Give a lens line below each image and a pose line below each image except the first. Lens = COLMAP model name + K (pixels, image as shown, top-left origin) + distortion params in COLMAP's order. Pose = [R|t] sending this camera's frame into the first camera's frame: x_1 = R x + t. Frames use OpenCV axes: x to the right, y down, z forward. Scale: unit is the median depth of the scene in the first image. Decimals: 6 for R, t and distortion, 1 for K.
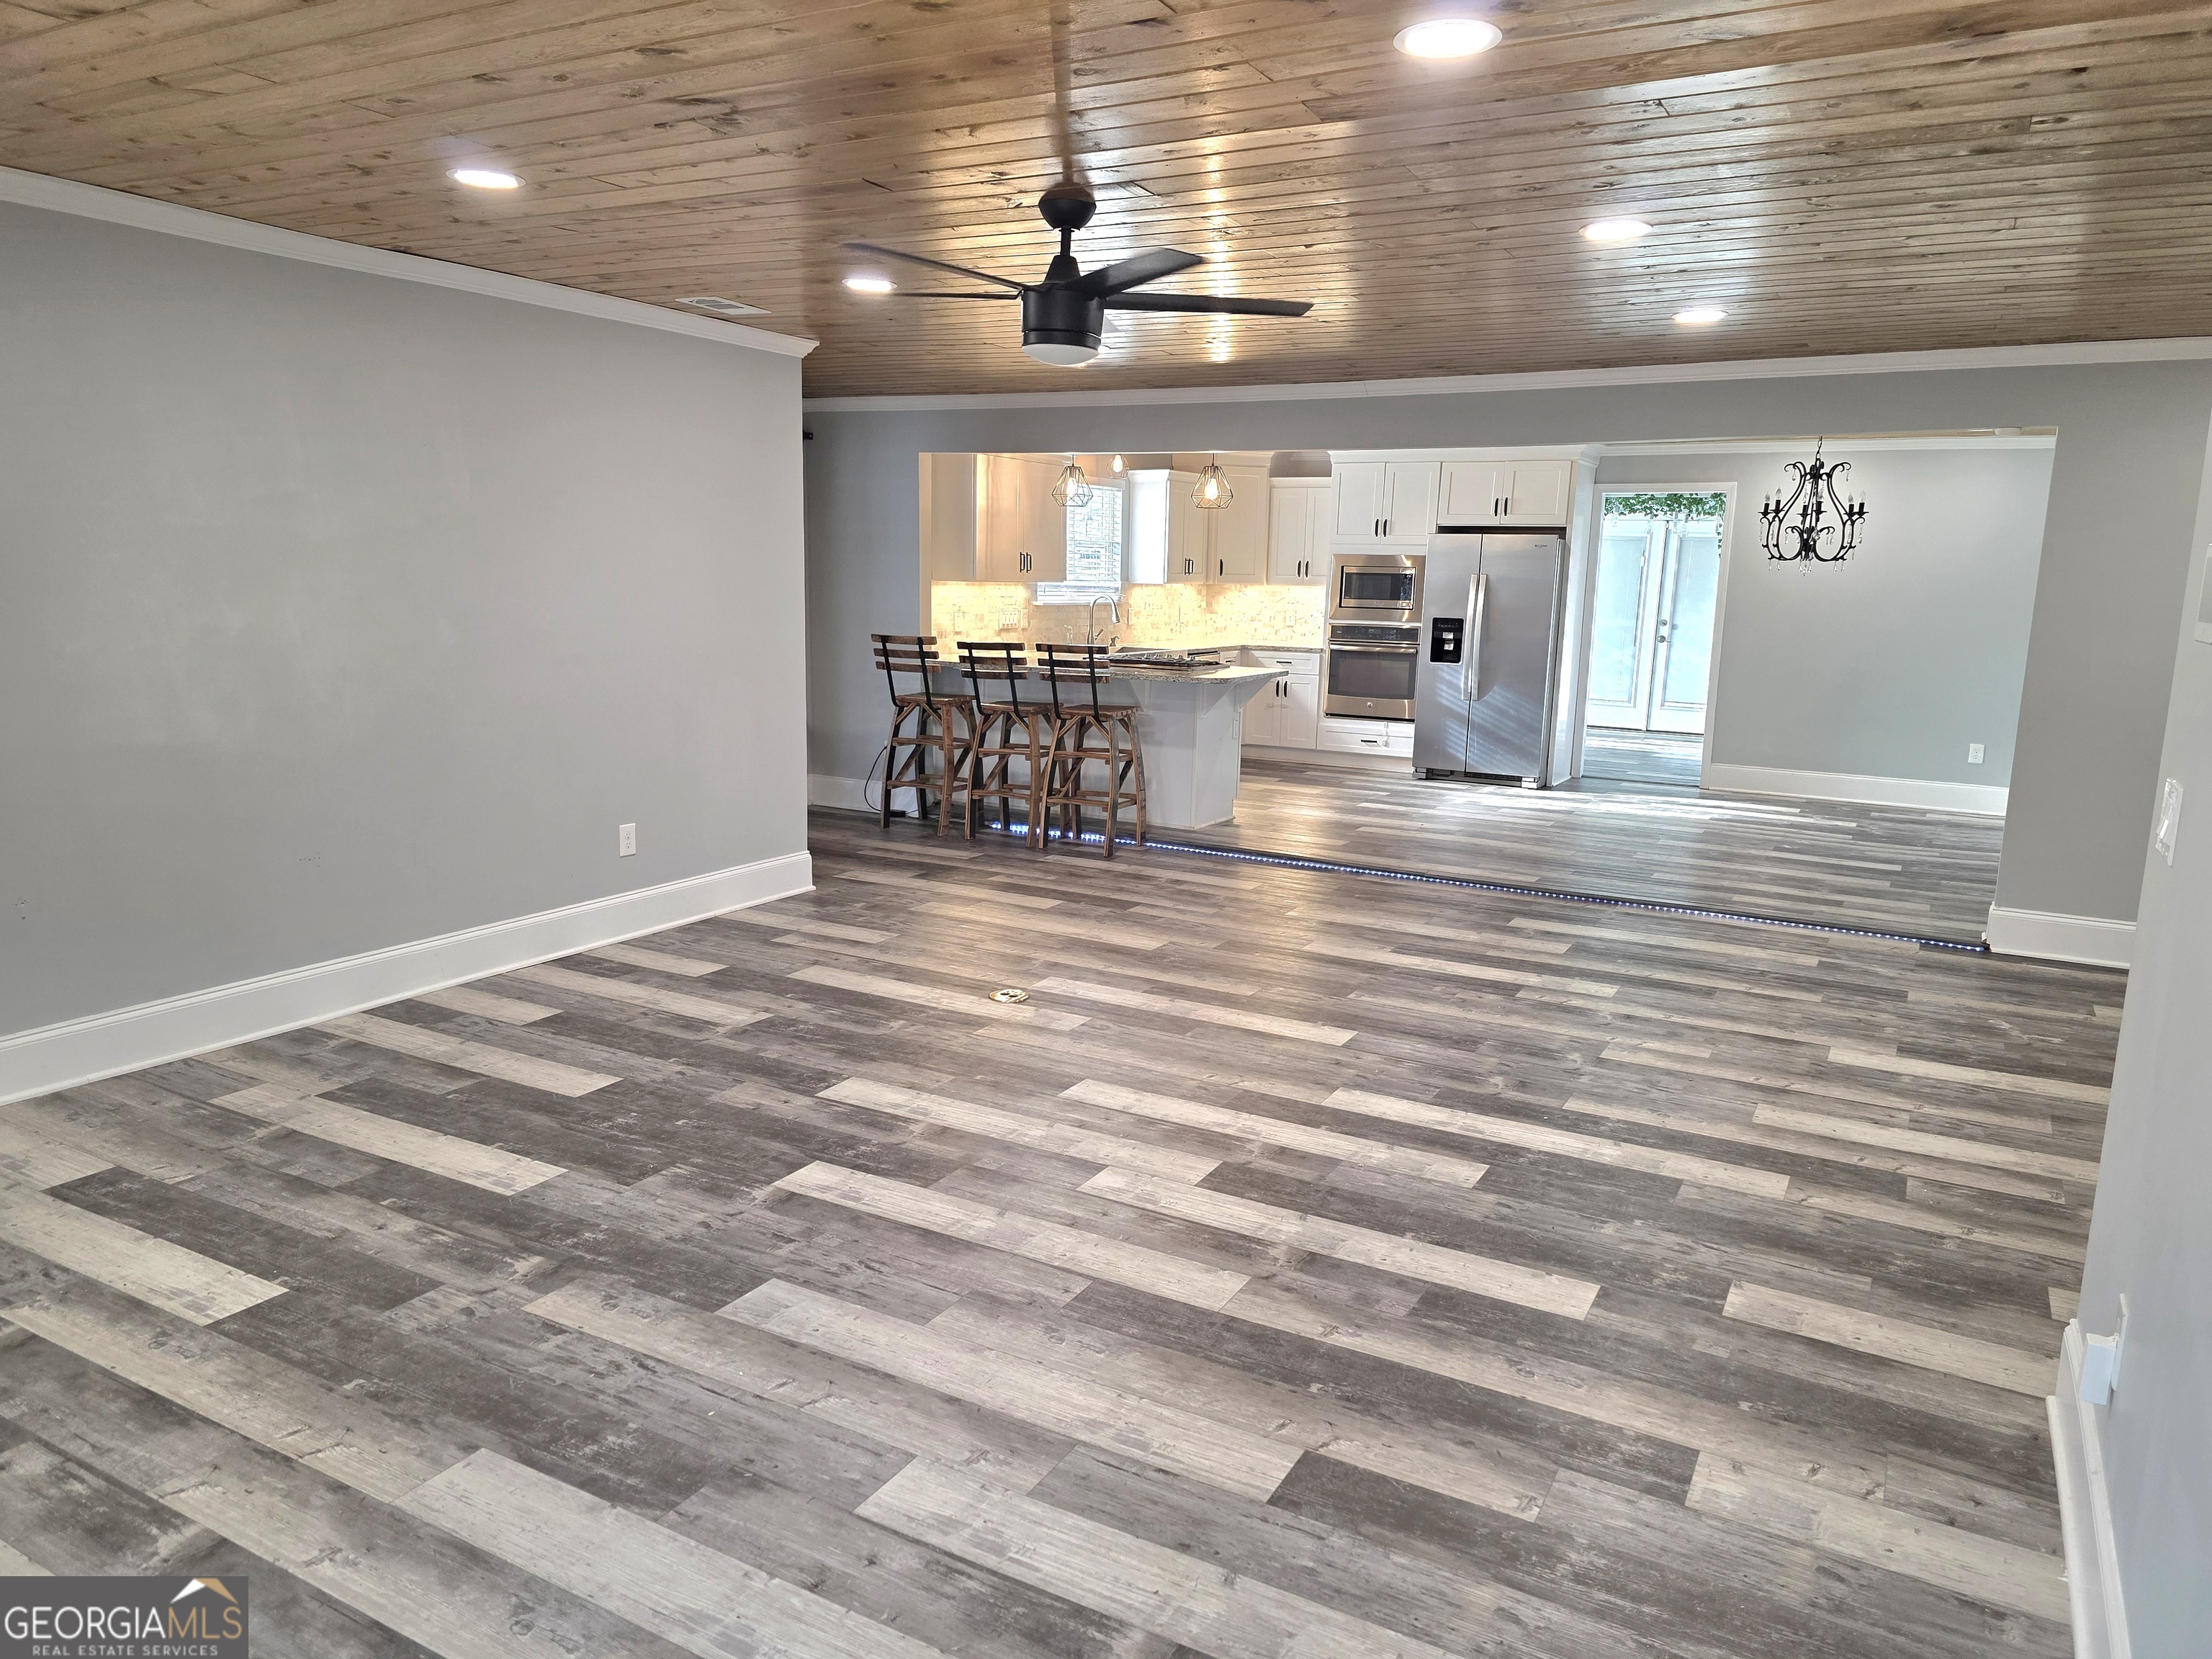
lens RADIAL K [[1480.8, 0, 1107.2], [0, 1480.8, 830.1], [0, 0, 1]] dist [0.073328, -0.067369]
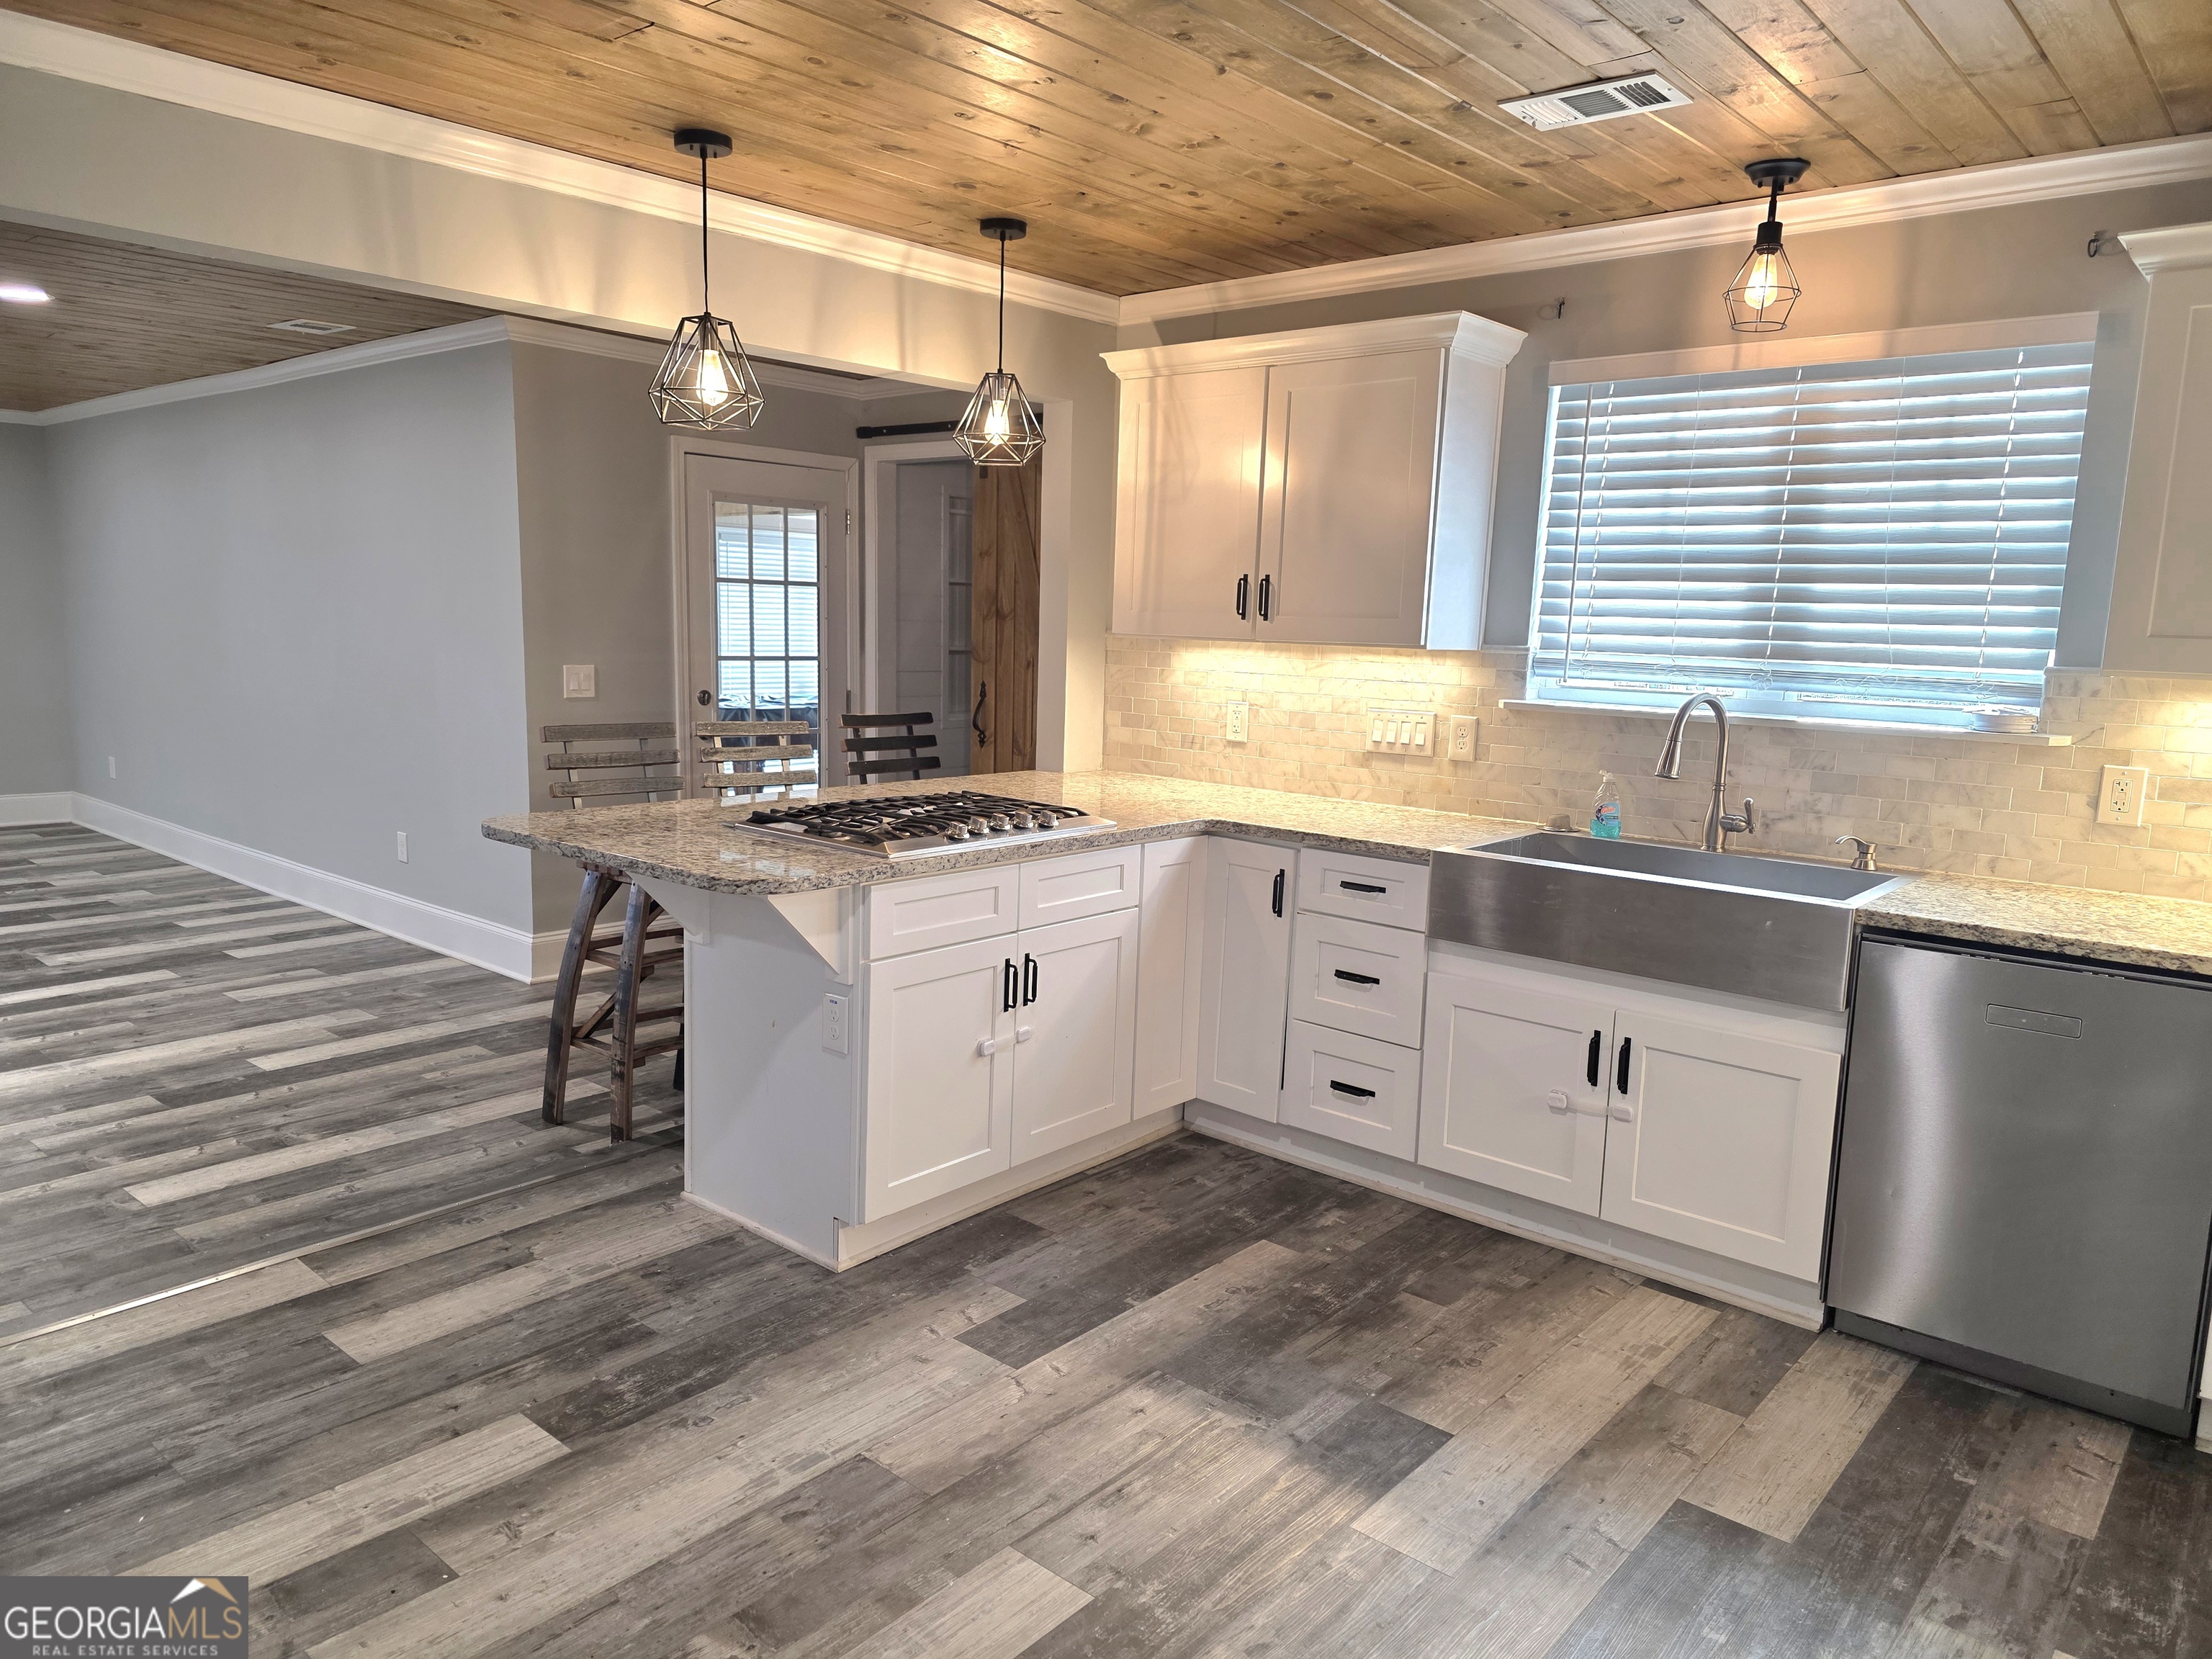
lens RADIAL K [[1480.8, 0, 1084.2], [0, 1480.8, 842.6], [0, 0, 1]] dist [0.073328, -0.067369]
pose [[-0.202340, 0.121175, -0.971790, 0.863901], [-0.203945, 0.965345, 0.162836, -0.376237], [0.957844, 0.231139, -0.170615, 2.289465]]
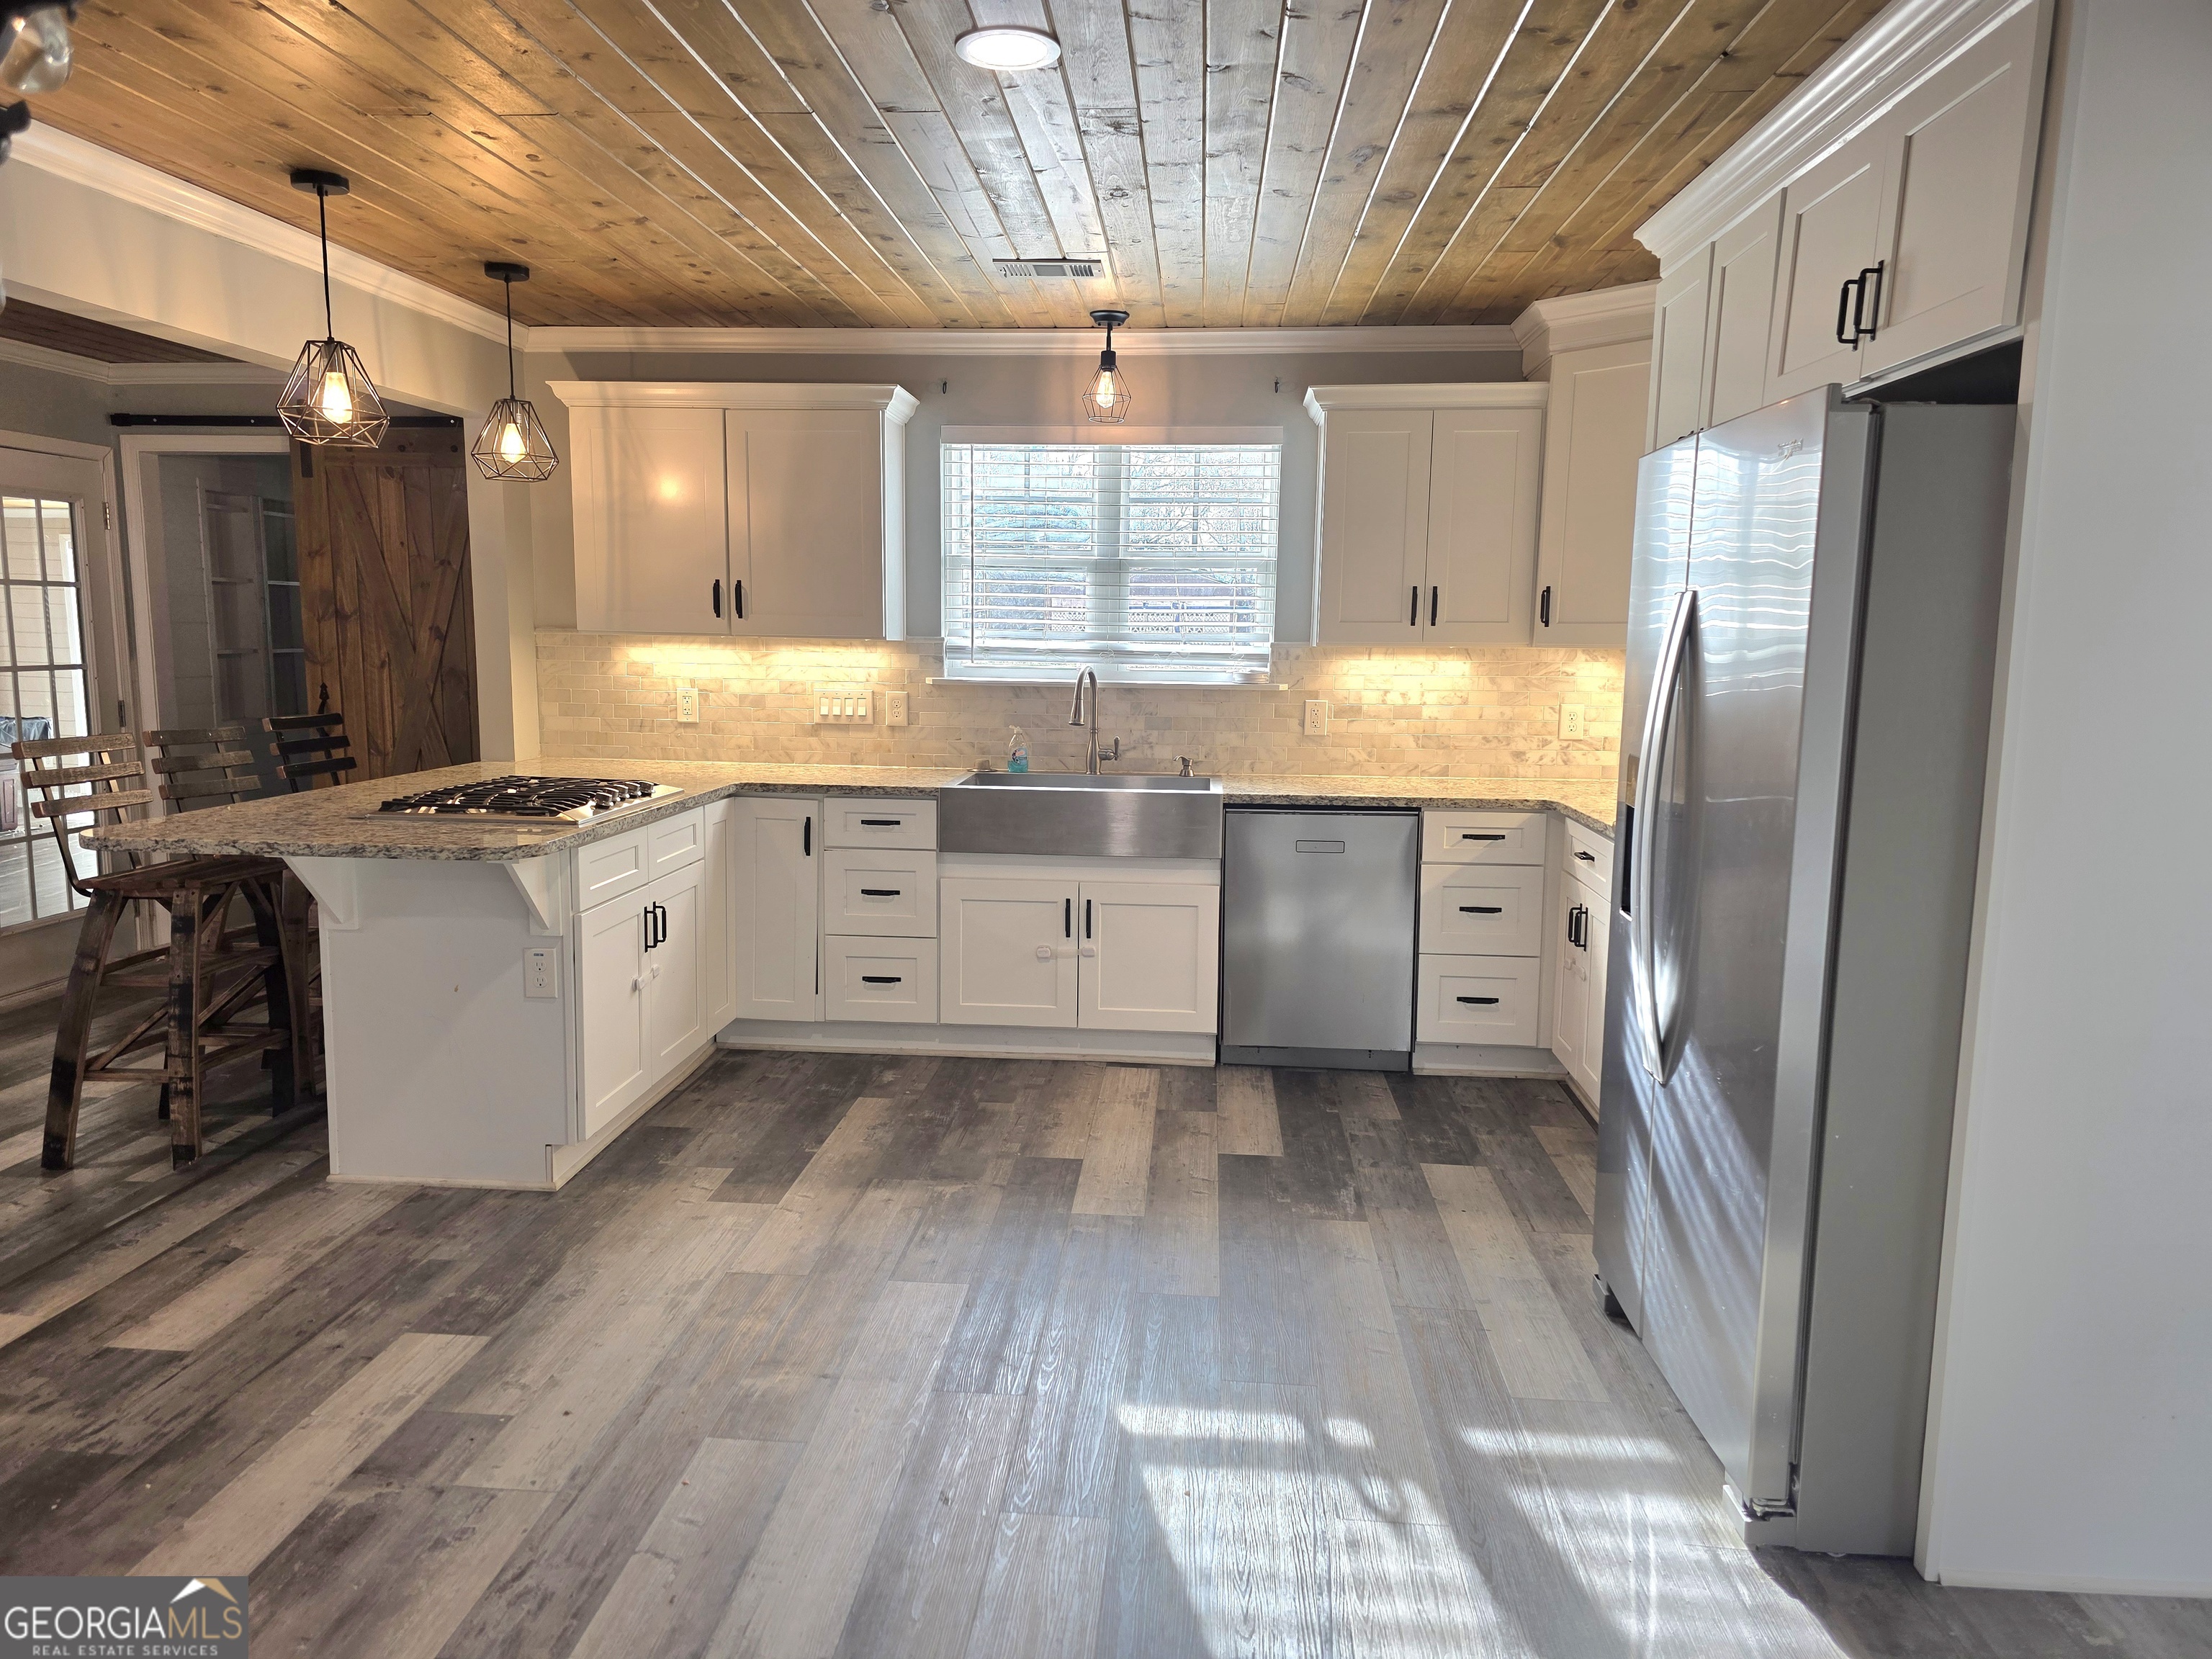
lens RADIAL K [[1480.8, 0, 1094.1], [0, 1480.8, 830.9], [0, 0, 1]] dist [0.073328, -0.067369]
pose [[0.421536, 0.102557, -0.900994, 1.072739], [-0.161450, 0.986198, 0.036720, -0.305541], [0.892323, 0.129987, 0.432276, 1.967541]]
